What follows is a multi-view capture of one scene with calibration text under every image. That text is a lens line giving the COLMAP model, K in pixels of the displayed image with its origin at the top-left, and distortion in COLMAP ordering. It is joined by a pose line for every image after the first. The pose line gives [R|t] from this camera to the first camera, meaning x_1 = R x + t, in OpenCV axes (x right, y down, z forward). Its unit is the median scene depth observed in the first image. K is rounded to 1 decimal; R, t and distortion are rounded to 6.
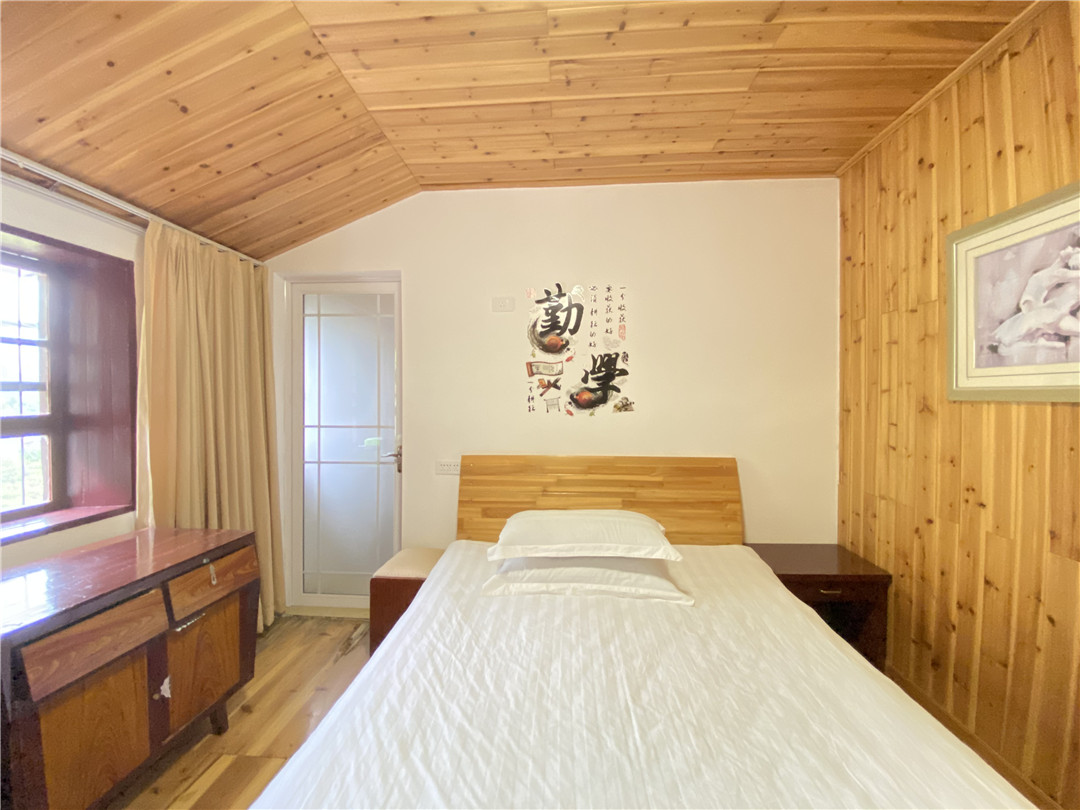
lens RADIAL K [[442.0, 0, 544.3], [0, 442.0, 402.5], [0, 0, 1]] dist [0.005623, -0.007540]
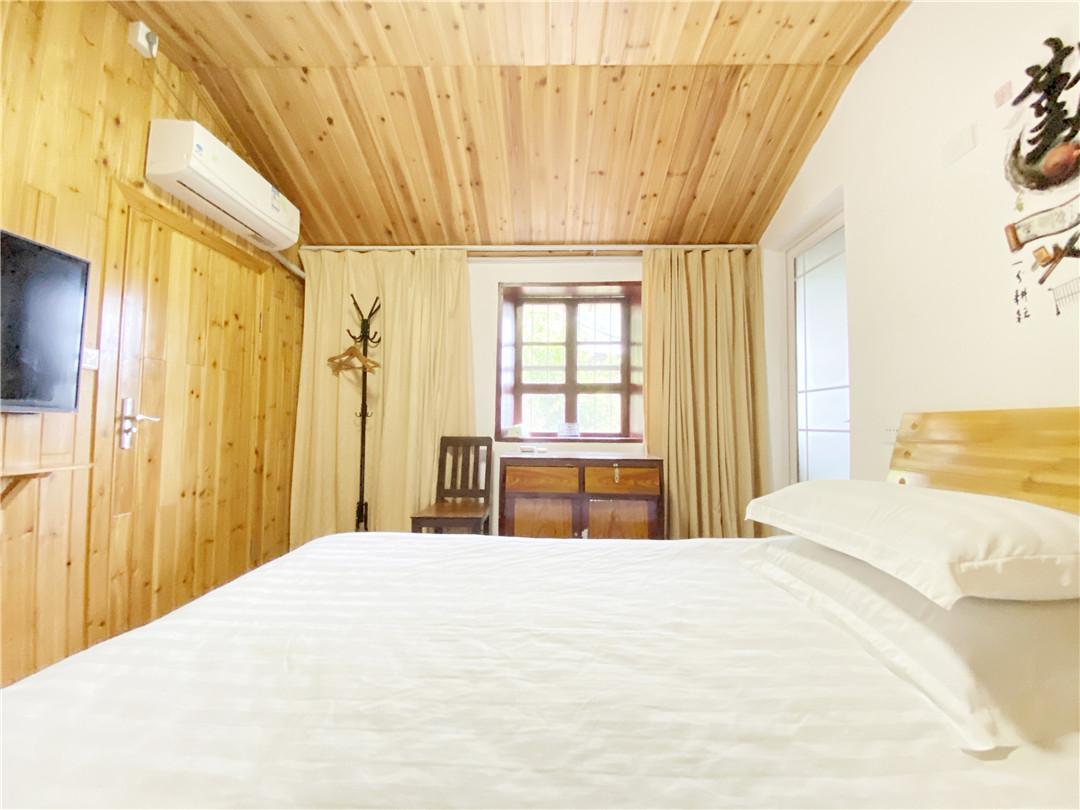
lens RADIAL K [[442.0, 0, 541.5], [0, 442.0, 404.5], [0, 0, 1]] dist [0.005623, -0.007540]
pose [[0.038976, -0.045753, -0.998192, 0.571701], [-0.017601, 0.998765, -0.046467, 0.192169], [0.999085, 0.019380, 0.038123, 0.581894]]
